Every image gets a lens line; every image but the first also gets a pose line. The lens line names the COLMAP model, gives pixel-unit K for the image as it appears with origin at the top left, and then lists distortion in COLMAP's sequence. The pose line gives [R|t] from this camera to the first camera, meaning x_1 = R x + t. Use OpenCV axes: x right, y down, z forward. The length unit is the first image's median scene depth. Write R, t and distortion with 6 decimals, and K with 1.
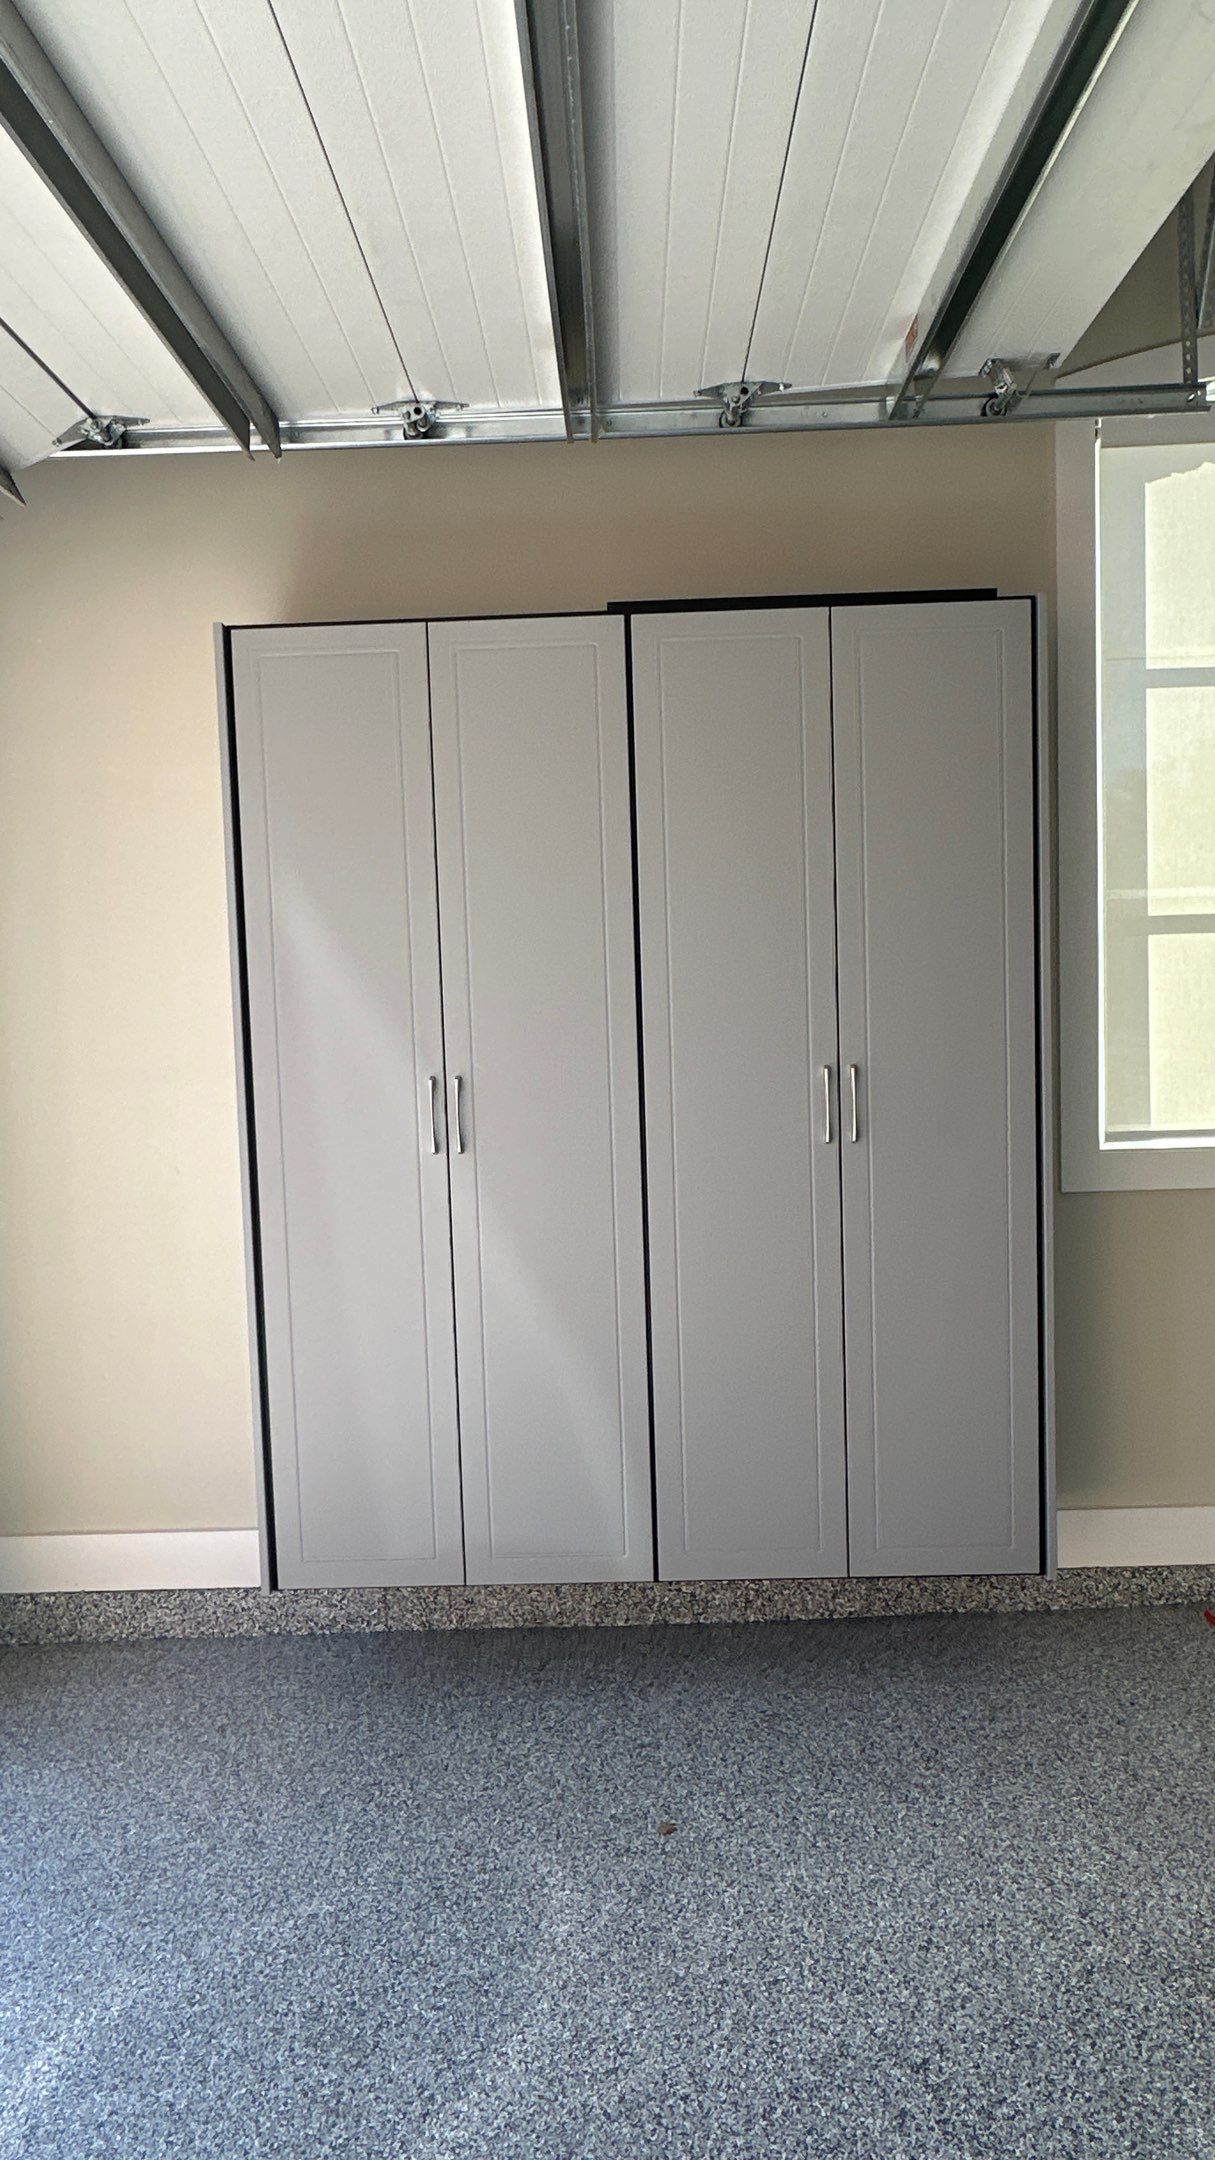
lens RADIAL K [[1420.9, 0, 603.1], [0, 1420.9, 1082.9], [0, 0, 1]] dist [-0.004763, 0.002997]
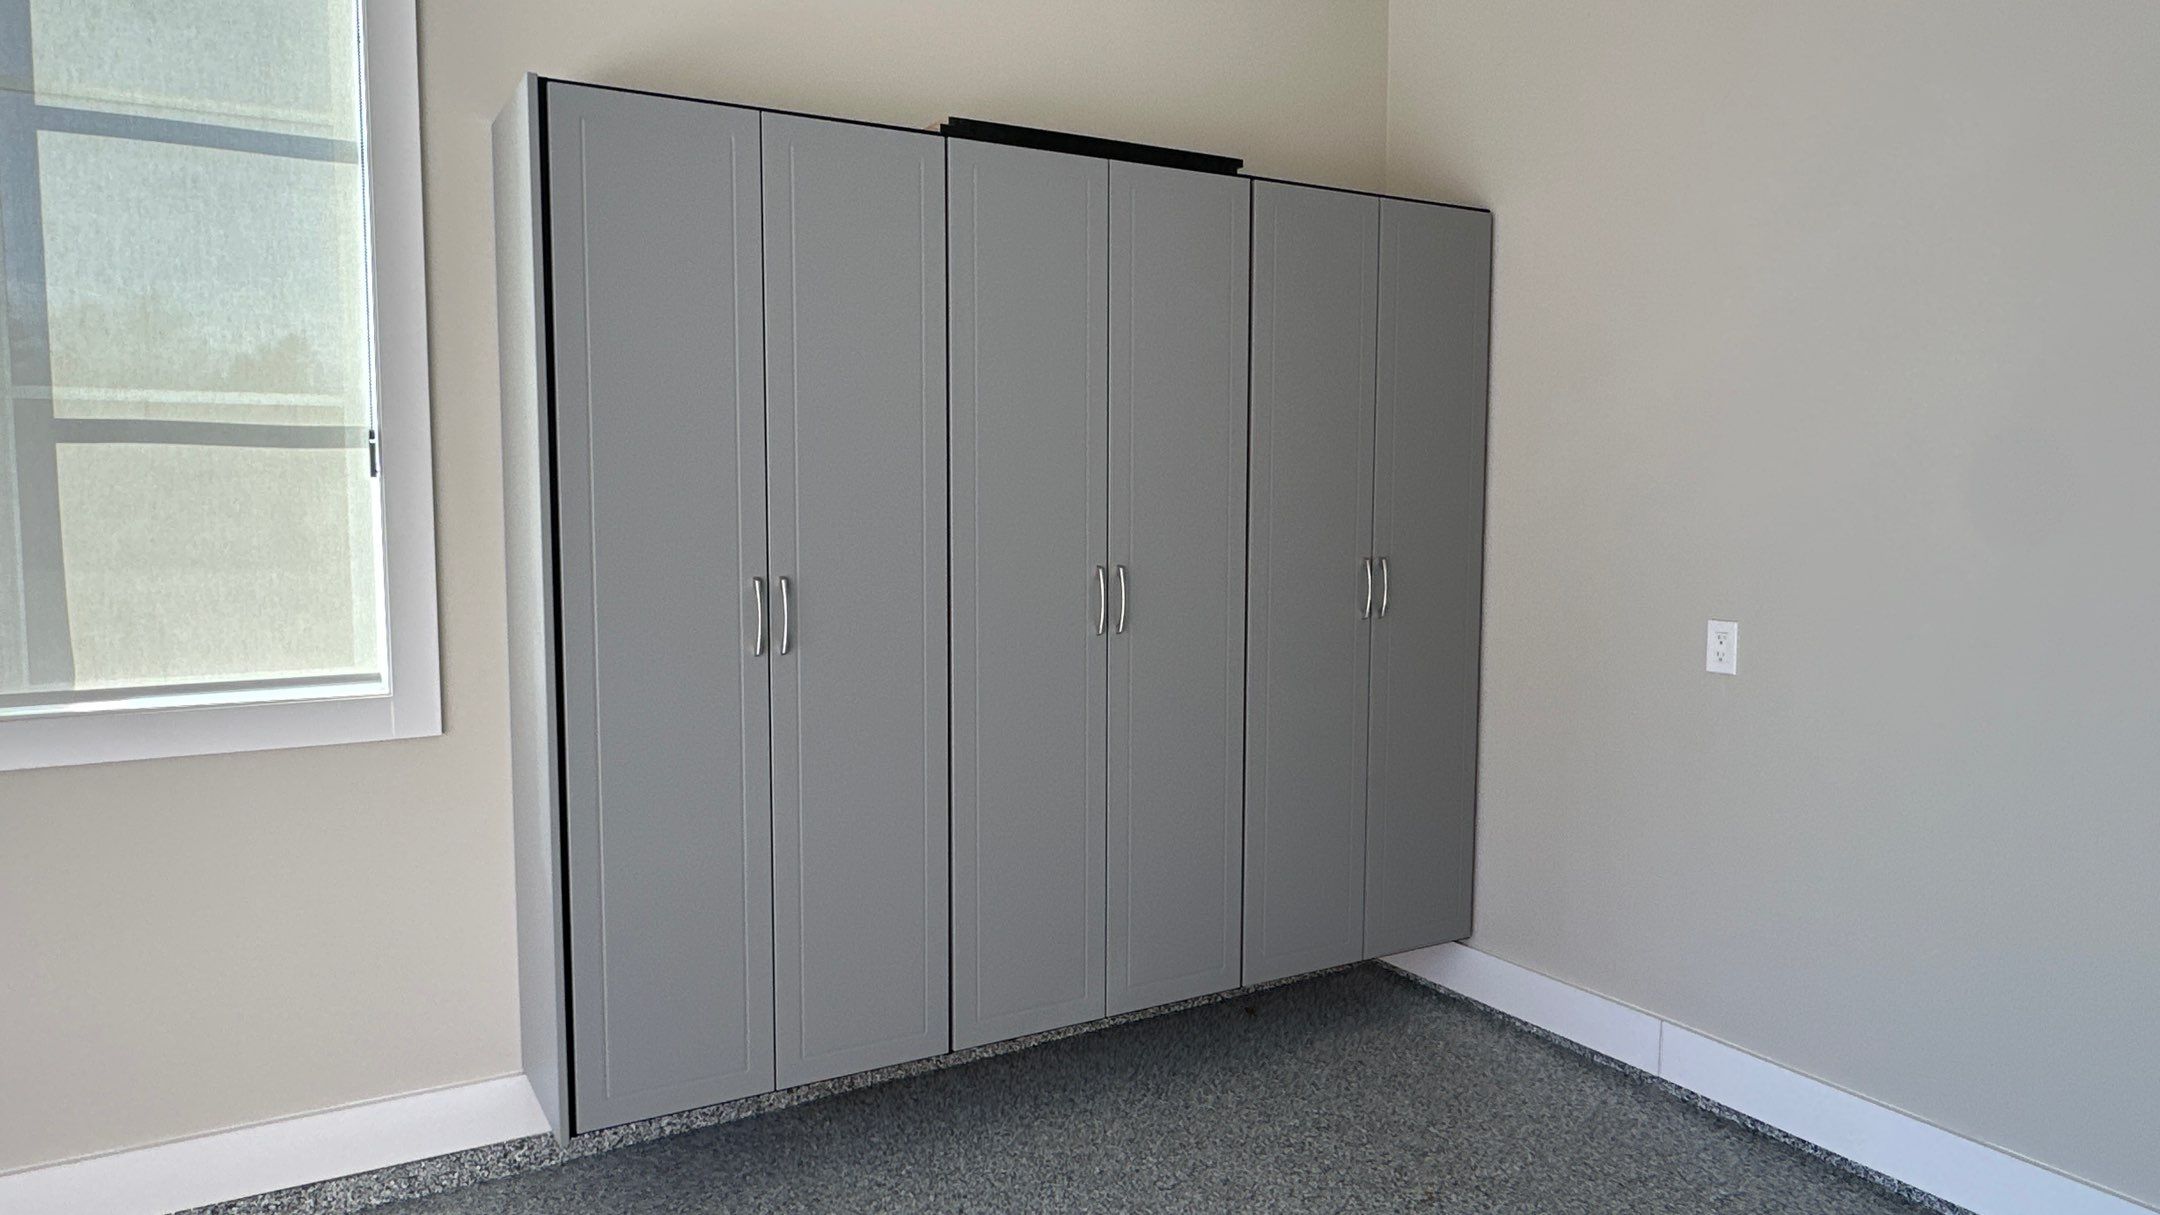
lens RADIAL K [[1420.9, 0, 1080.2], [0, 1420.9, 605.3], [0, 0, 1]] dist [-0.004763, 0.002997]
pose [[0.852706, -0.011537, 0.522264, 0.763981], [0.006504, 0.999913, 0.011469, -0.030142], [-0.522350, -0.006382, 0.852707, 0.026215]]
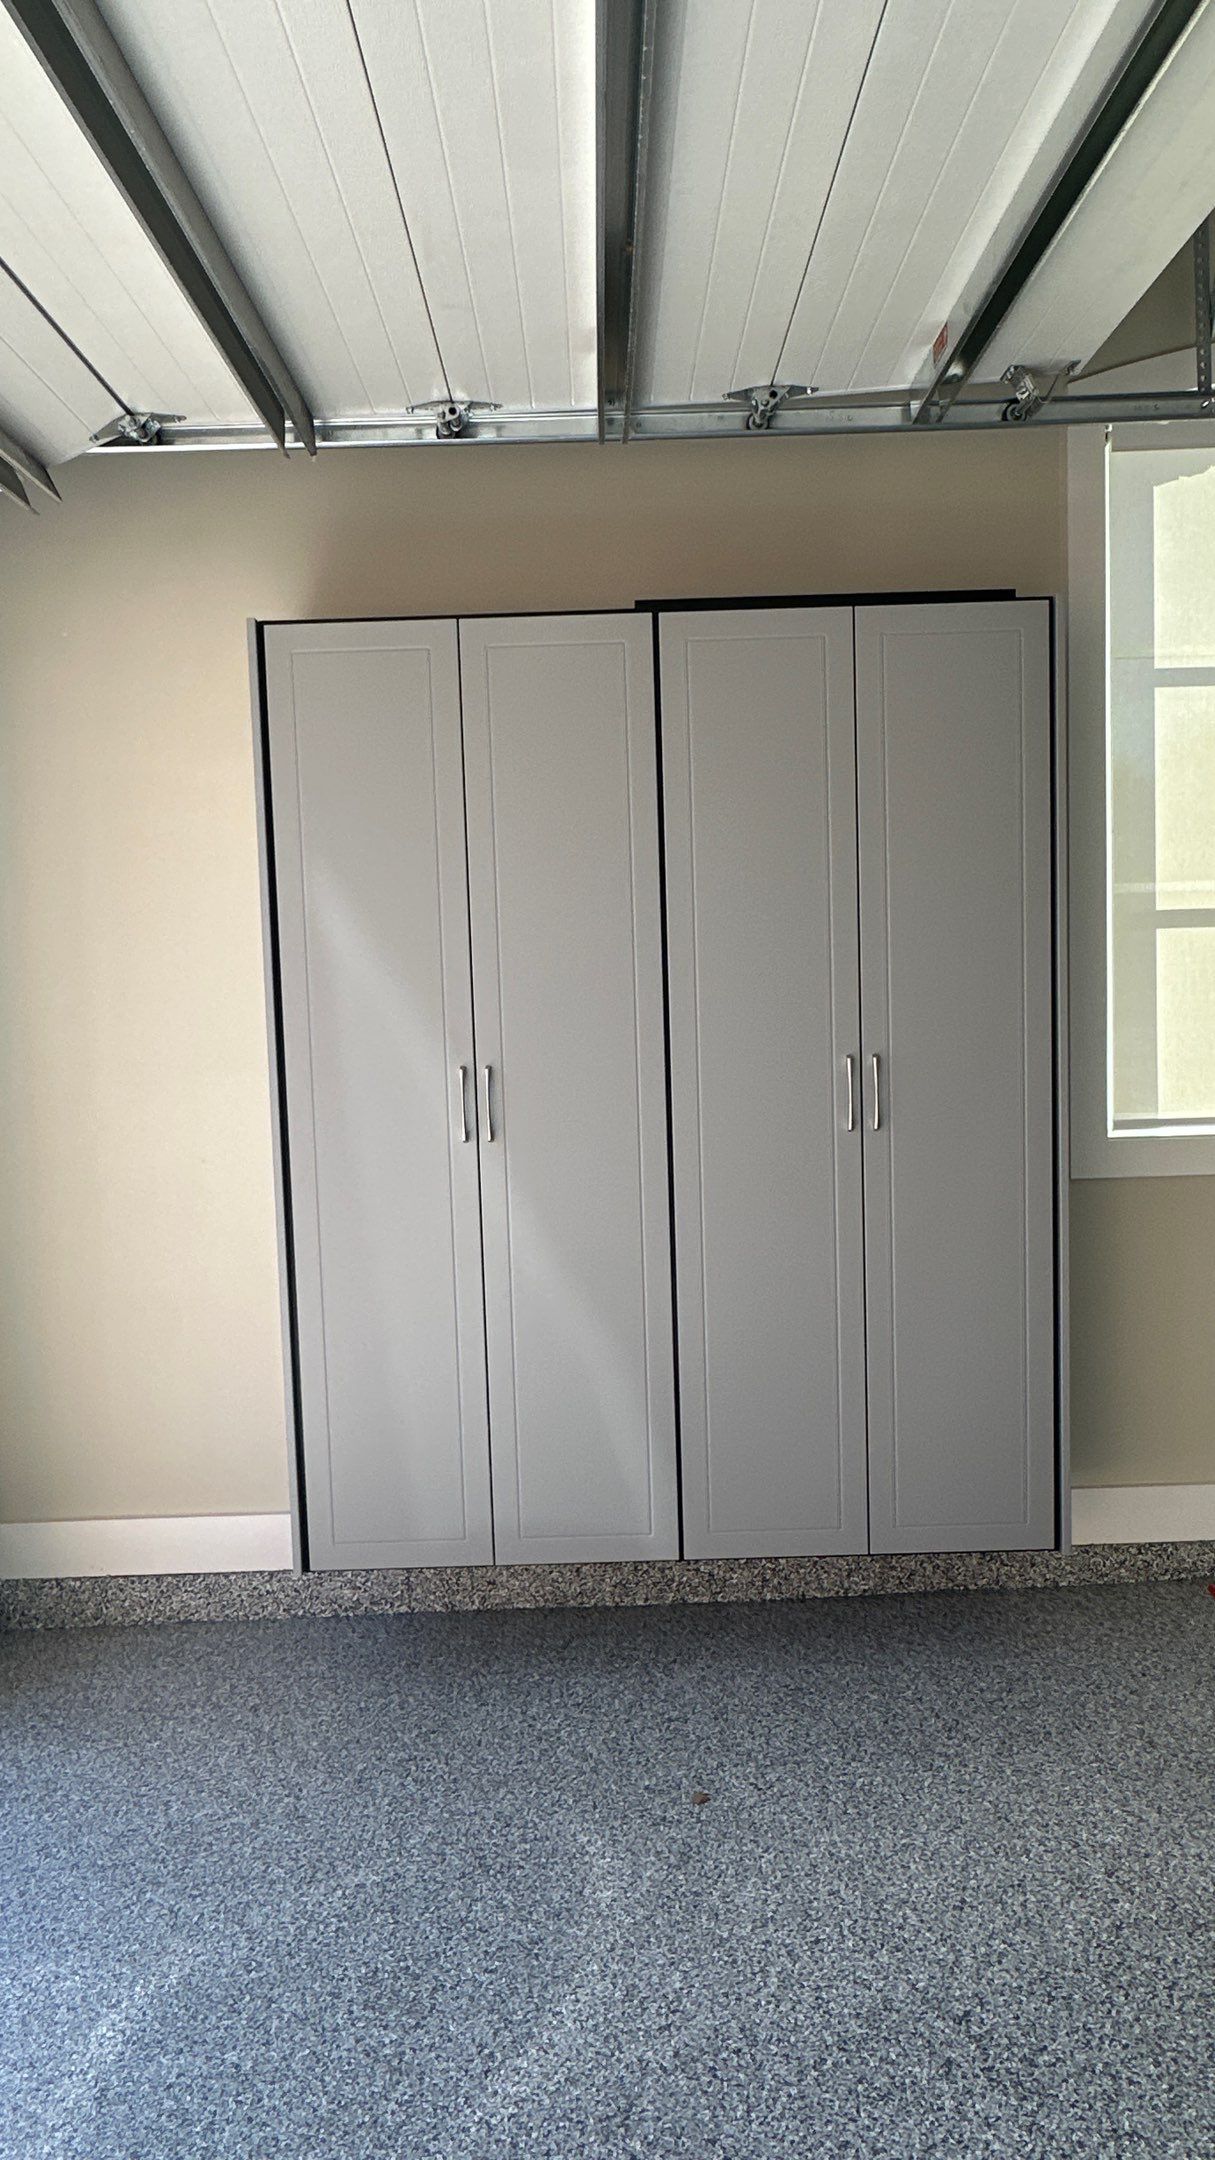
lens RADIAL K [[1420.9, 0, 604.2], [0, 1420.9, 1083.0], [0, 0, 1]] dist [-0.004763, 0.002997]
pose [[0.999773, -0.000952, 0.021302, -0.040653], [0.000830, 0.999983, 0.005707, 0.001893], [-0.021308, -0.005688, 0.999757, -0.019263]]
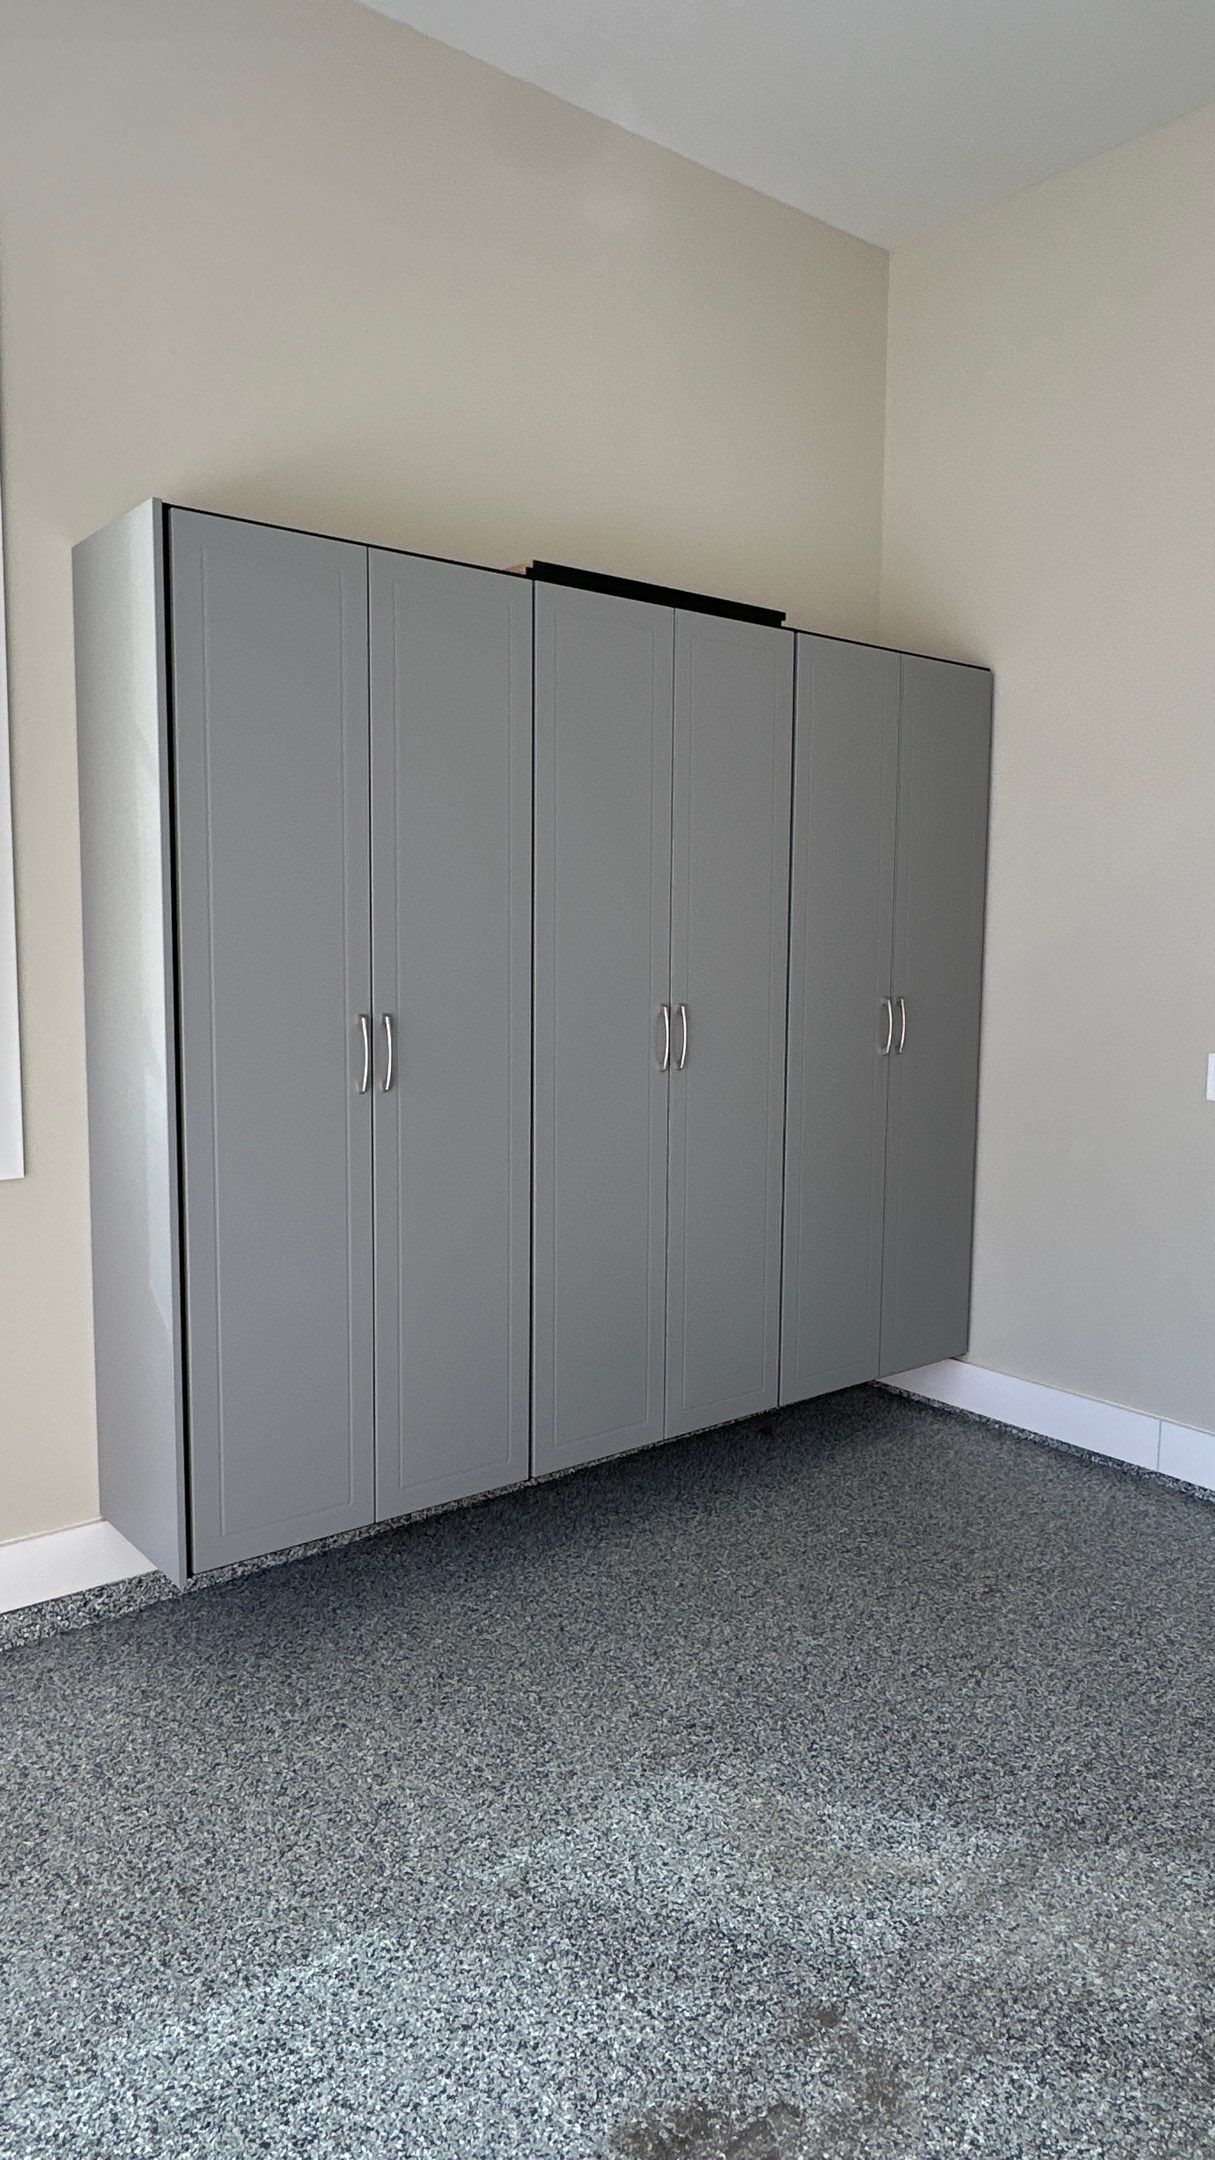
lens RADIAL K [[1420.9, 0, 602.8], [0, 1420.9, 1080.2], [0, 0, 1]] dist [-0.004763, 0.002997]
pose [[0.770113, -0.028611, 0.637266, 0.586425], [0.011069, 0.999443, 0.031494, -0.023116], [-0.637812, -0.017200, 0.770000, 0.113774]]
